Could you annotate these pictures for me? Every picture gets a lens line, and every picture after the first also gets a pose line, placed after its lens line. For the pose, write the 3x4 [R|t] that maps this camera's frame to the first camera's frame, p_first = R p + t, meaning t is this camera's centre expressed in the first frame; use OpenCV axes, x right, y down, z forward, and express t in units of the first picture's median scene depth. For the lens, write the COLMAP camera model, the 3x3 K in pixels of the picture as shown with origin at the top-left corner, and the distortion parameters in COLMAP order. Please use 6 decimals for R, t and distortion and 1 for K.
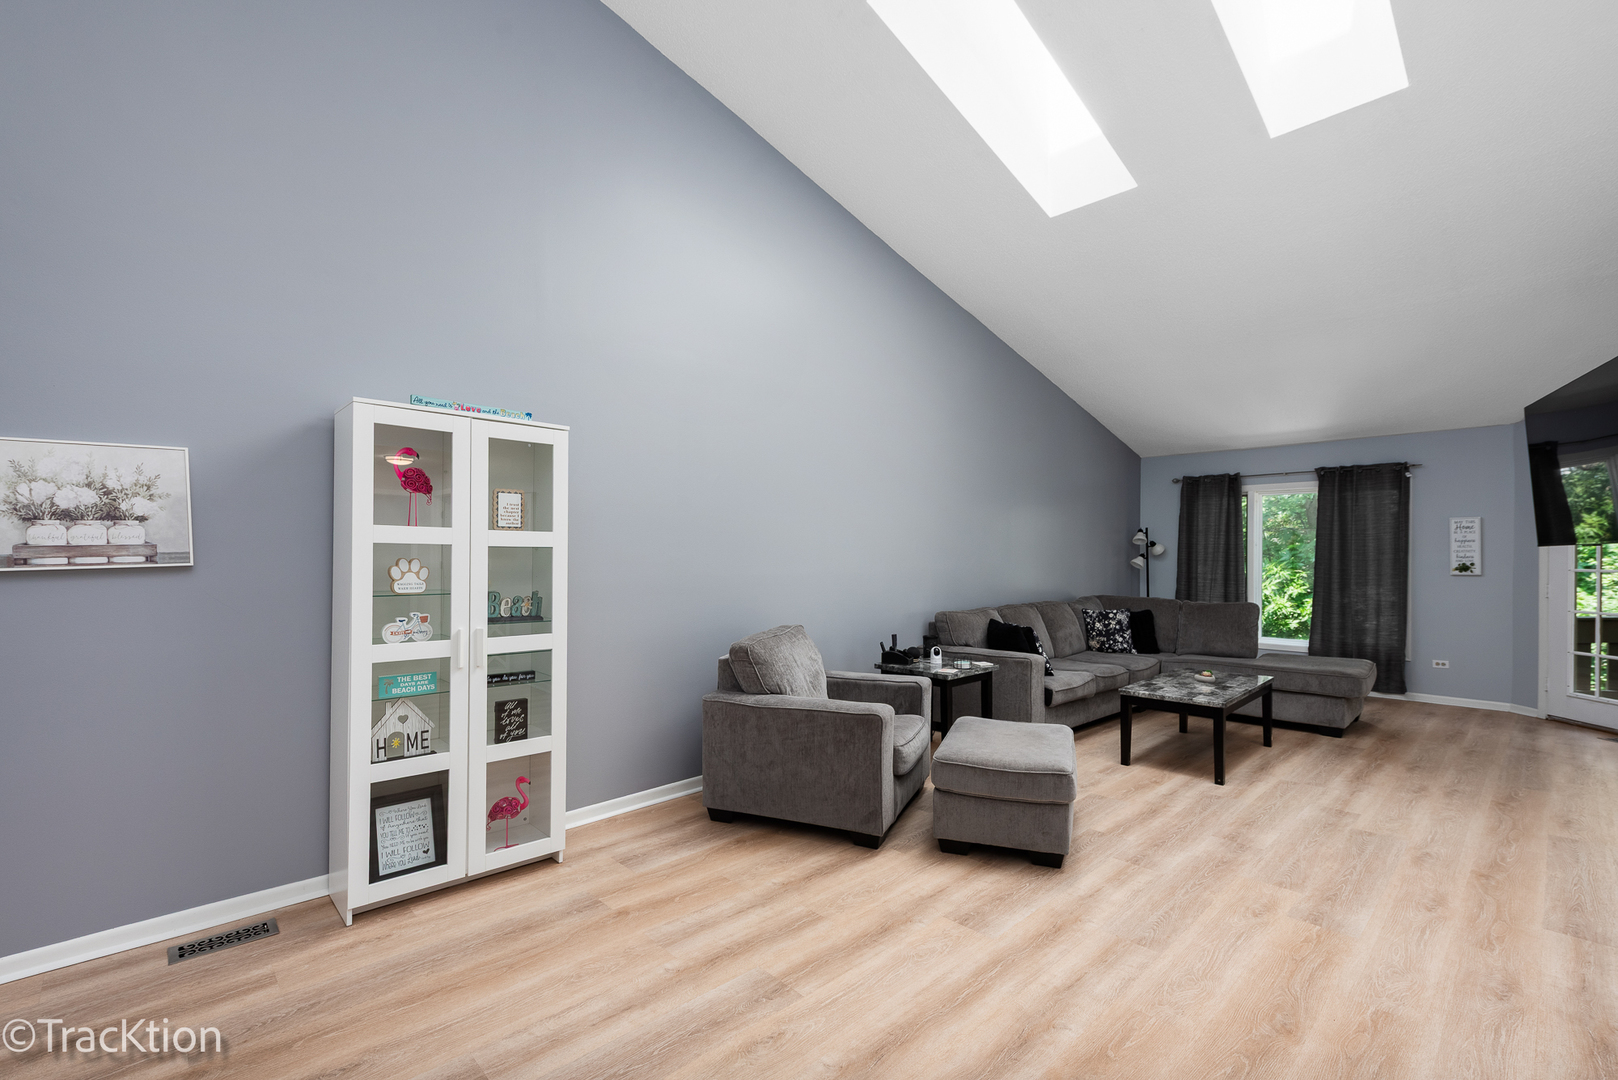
lens RADIAL K [[728.9, 0, 809.3], [0, 728.9, 552.1], [0, 0, 1]] dist [0.003543, 0.000162]
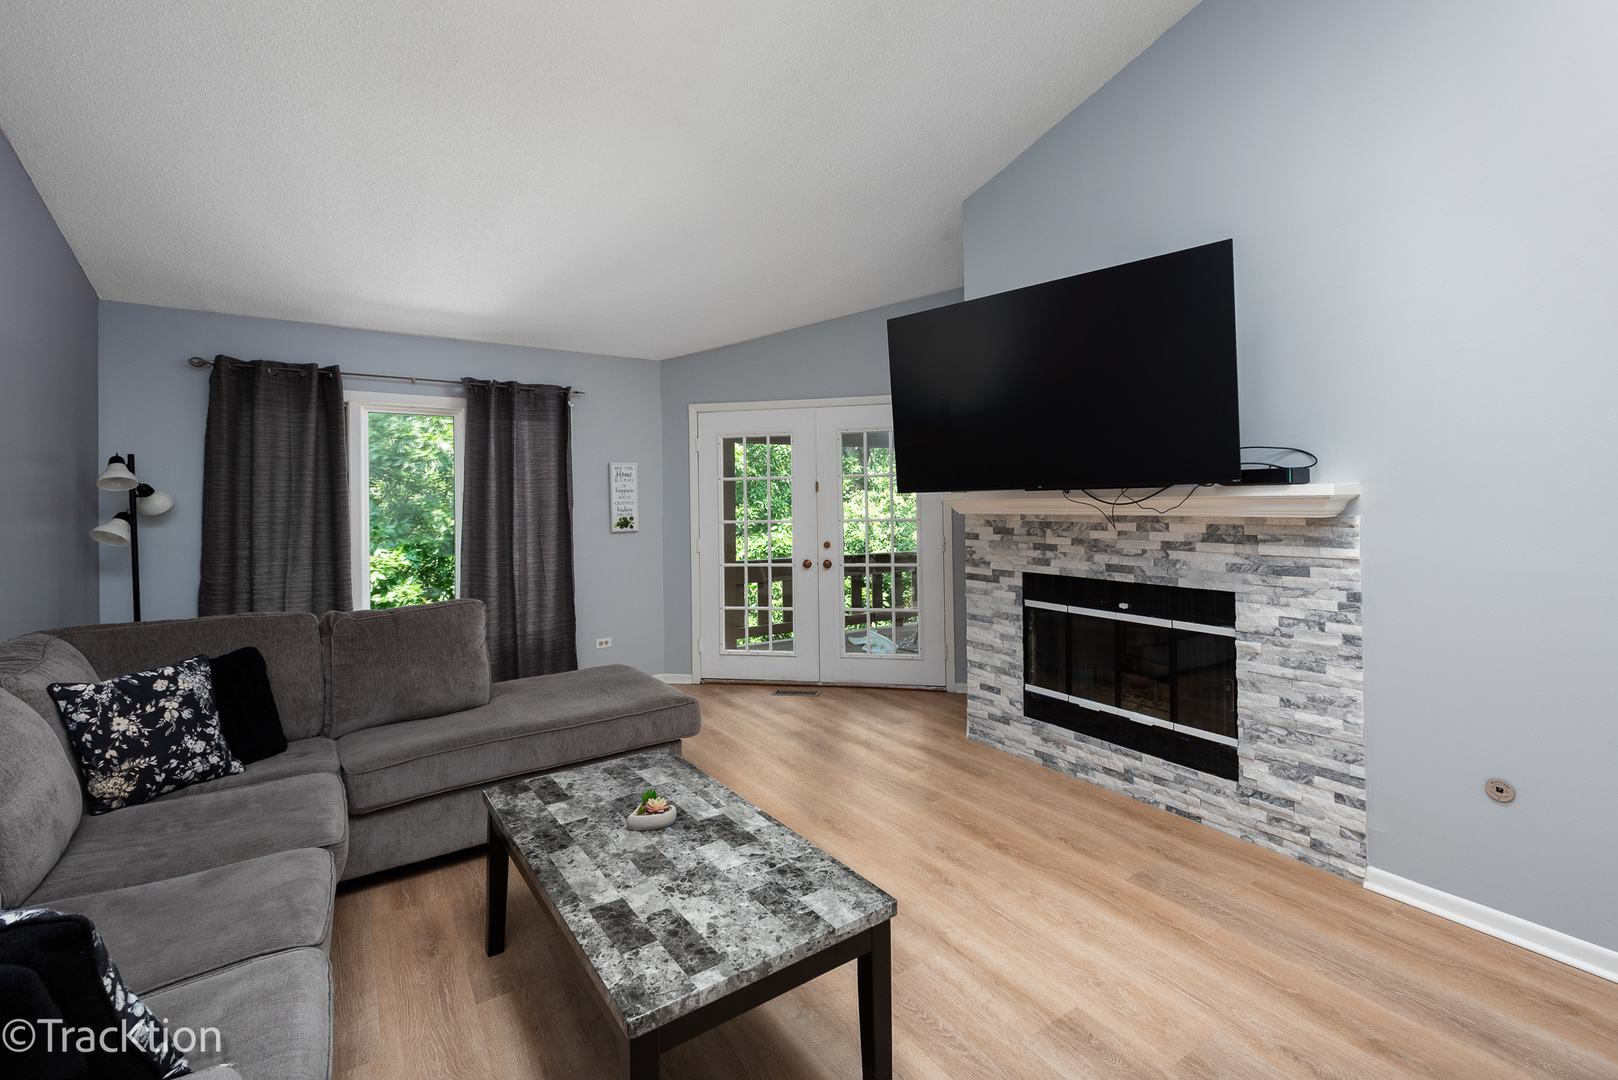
lens RADIAL K [[728.9, 0, 849.6], [0, 728.9, 497.1], [0, 0, 1]] dist [0.003543, 0.000162]
pose [[0.179454, 0.006055, 0.983748, 0.121869], [0.008990, 0.999929, -0.007795, 0.000886], [-0.983725, 0.010242, 0.179386, 0.600394]]
